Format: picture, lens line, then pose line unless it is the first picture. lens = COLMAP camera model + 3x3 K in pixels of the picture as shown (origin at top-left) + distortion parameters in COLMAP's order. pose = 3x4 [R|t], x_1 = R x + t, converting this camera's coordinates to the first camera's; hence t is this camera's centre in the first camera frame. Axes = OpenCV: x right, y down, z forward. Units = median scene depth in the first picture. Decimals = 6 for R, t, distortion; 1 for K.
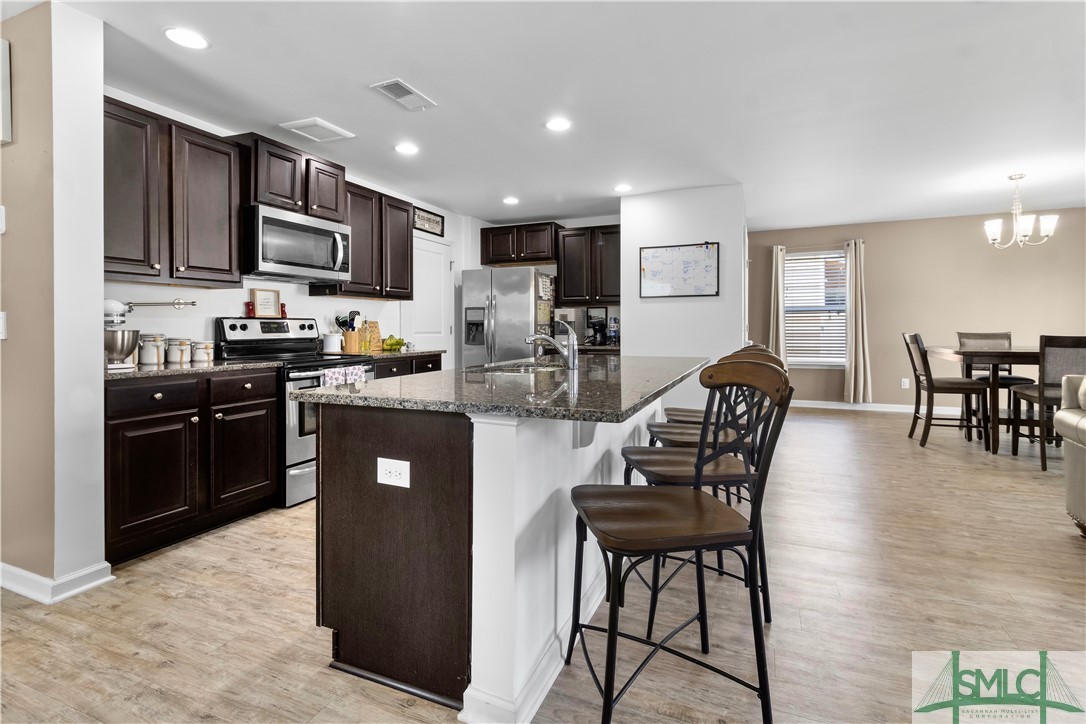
lens RADIAL K [[505.8, 0, 551.3], [0, 505.8, 333.1], [0, 0, 1]] dist [0.004808, -0.000229]
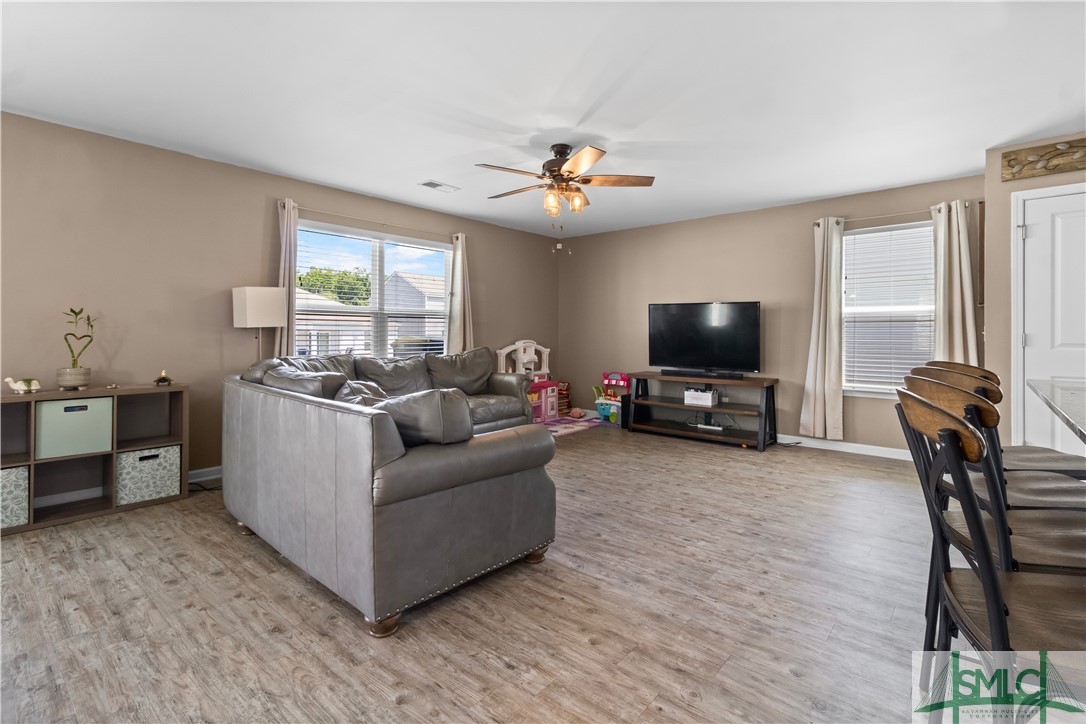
lens RADIAL K [[511.1, 0, 550.2], [0, 511.1, 327.3], [0, 0, 1]] dist [0.001558, 0.000241]
pose [[-0.954718, 0.005273, 0.297467, 0.373574], [0.004959, 0.999986, -0.001811, -0.016122], [-0.297472, -0.000254, -0.954730, 0.980065]]
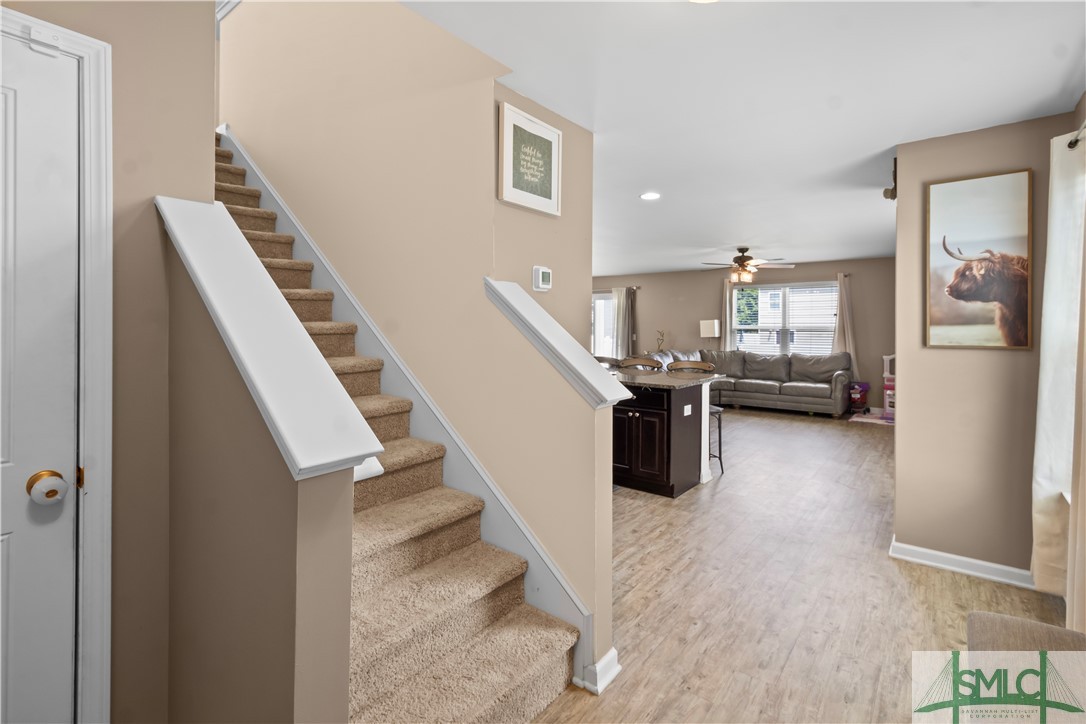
lens RADIAL K [[511.1, 0, 550.2], [0, 511.1, 327.3], [0, 0, 1]] dist [0.001558, 0.000241]
pose [[0.269543, 0.002388, 0.962985, -1.104903], [0.004475, 0.999983, -0.003733, -0.055184], [-0.962978, 0.005315, 0.269528, 0.344657]]
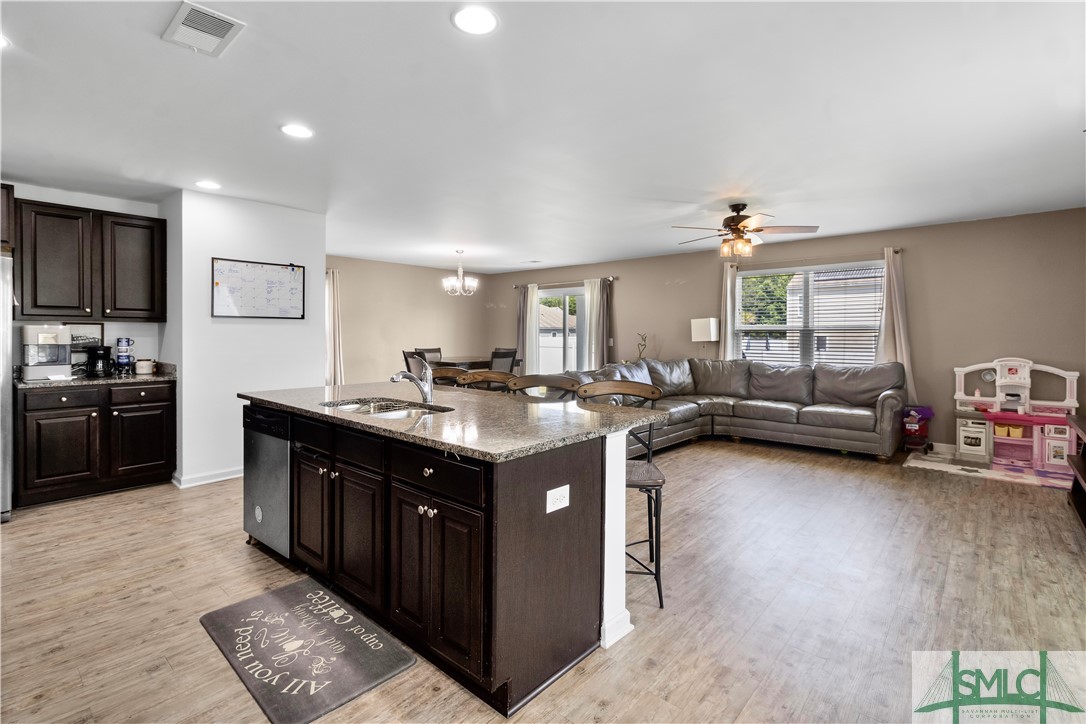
lens RADIAL K [[508.6, 0, 550.7], [0, 508.6, 339.6], [0, 0, 1]] dist [0.002205, 0.000169]
pose [[0.320071, -0.008320, 0.947357, -0.520590], [0.007556, 0.999952, 0.006229, -0.038593], [-0.947364, 0.005164, 0.320118, 0.225616]]
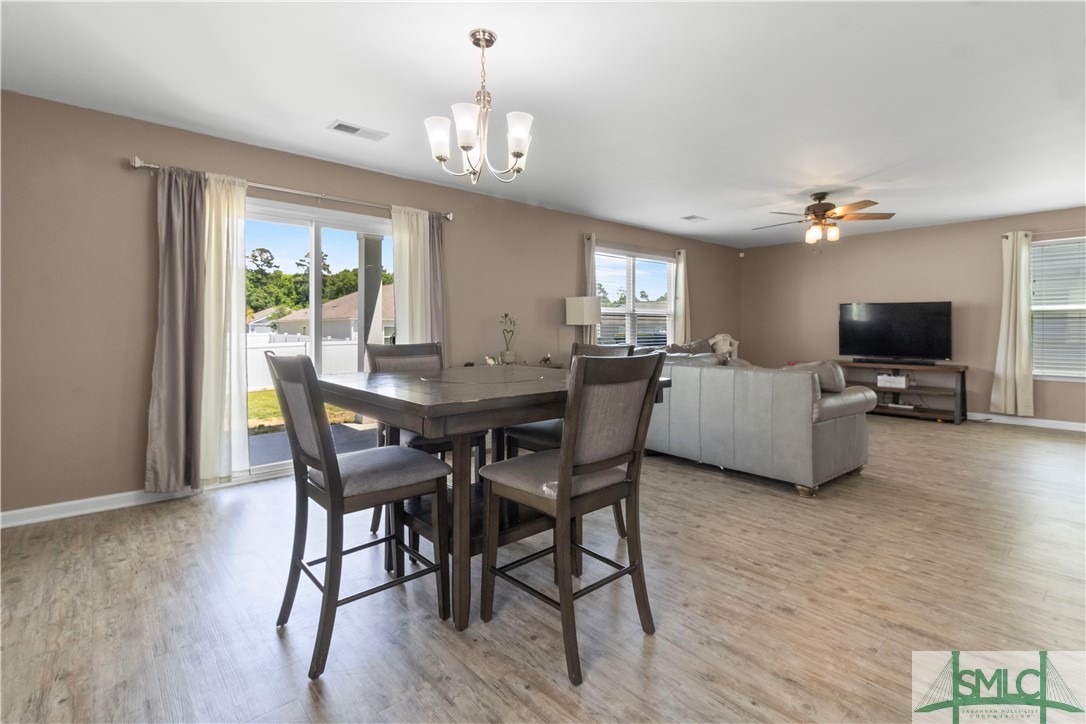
lens RADIAL K [[518.4, 0, 550.6], [0, 518.4, 320.4], [0, 0, 1]] dist [0.018160, -0.000113]
pose [[-0.909297, 0.010730, 0.416010, 0.662548], [0.008904, 0.999940, -0.006328, -0.023619], [-0.416053, -0.002049, -0.909338, 1.490814]]
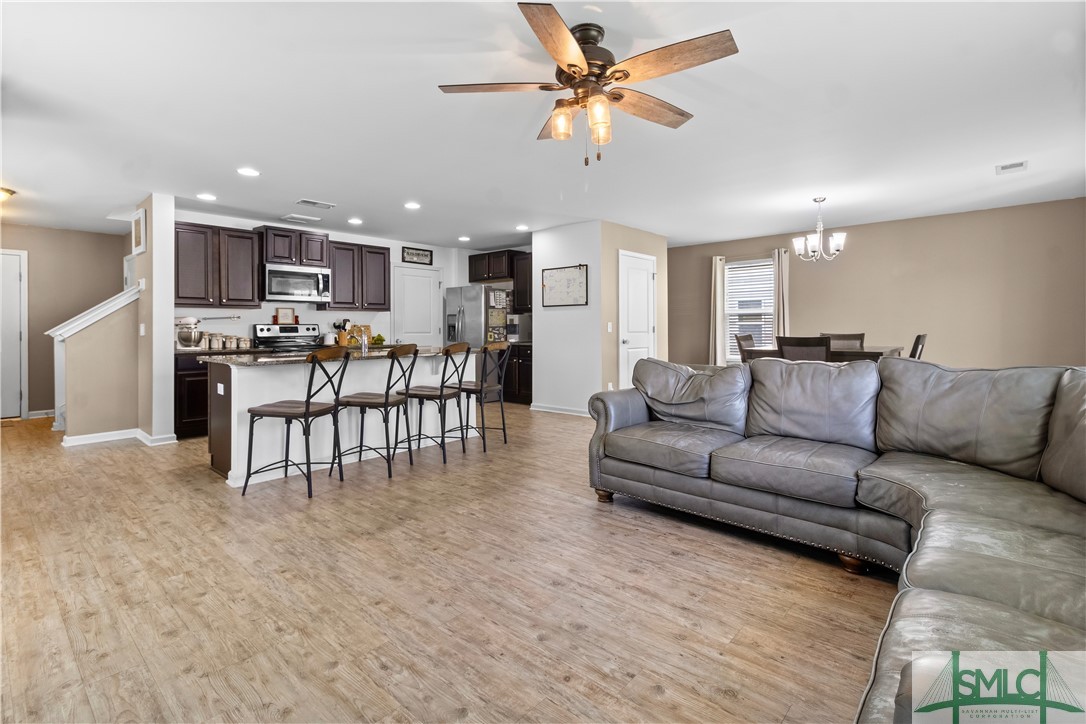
lens RADIAL K [[504.0, 0, 552.6], [0, 504.0, 328.9], [0, 0, 1]] dist [-0.000093, -0.000115]
pose [[0.947085, -0.000579, -0.320983, 0.728742], [-0.001510, 0.999979, -0.006259, -0.003256], [0.320980, 0.006413, 0.947064, -0.298168]]
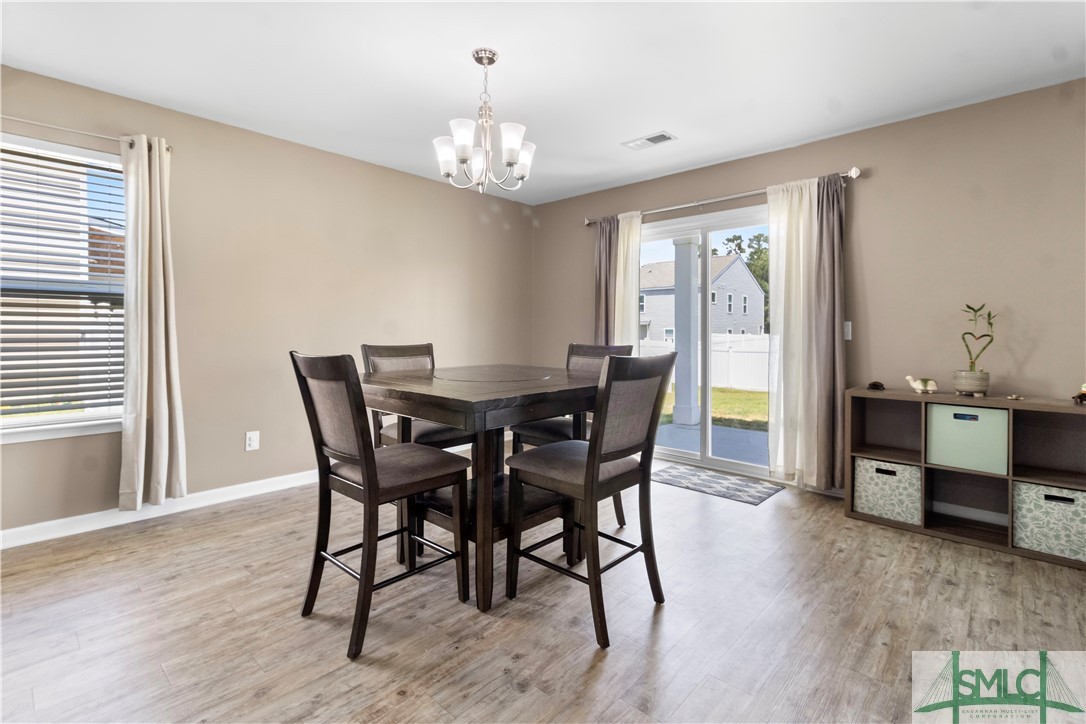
lens RADIAL K [[504.0, 0, 552.6], [0, 504.0, 328.9], [0, 0, 1]] dist [-0.000093, -0.000115]
pose [[0.334188, 0.008740, 0.942466, 0.452050], [0.006464, 0.999912, -0.011565, -0.012962], [-0.942484, 0.009957, 0.334102, 0.777735]]
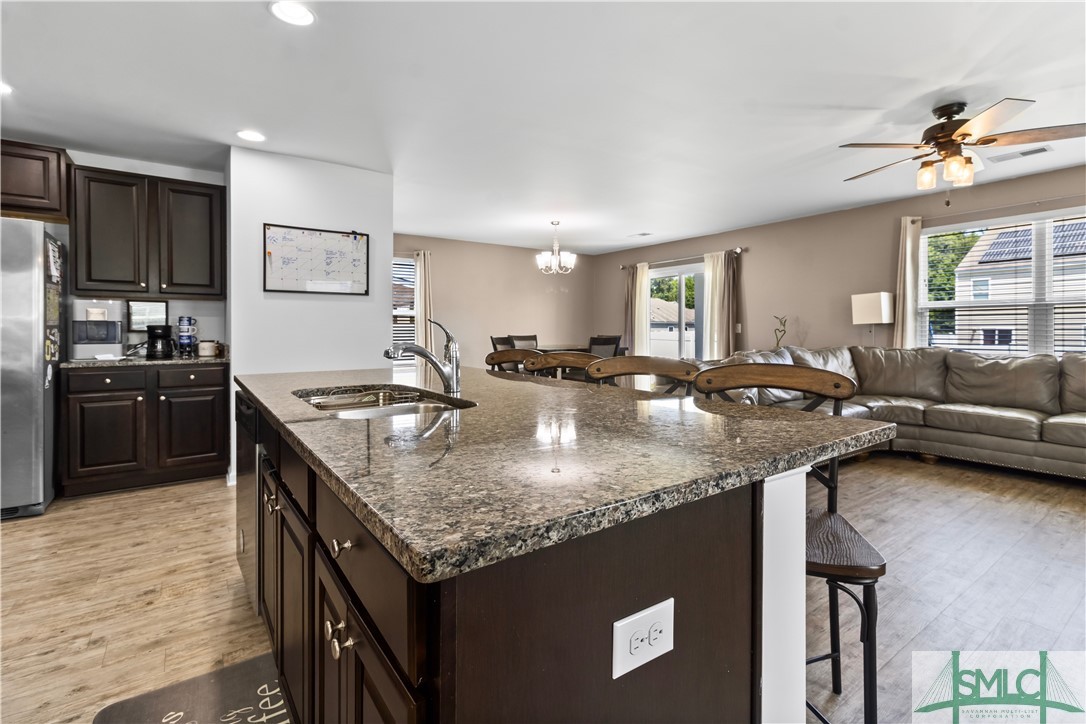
lens RADIAL K [[505.8, 0, 551.3], [0, 505.8, 333.1], [0, 0, 1]] dist [0.004808, -0.000229]
pose [[0.524523, -0.003889, 0.851387, -0.274007], [0.009590, 0.999953, -0.001340, -0.004209], [-0.851342, 0.008867, 0.524536, 0.294211]]
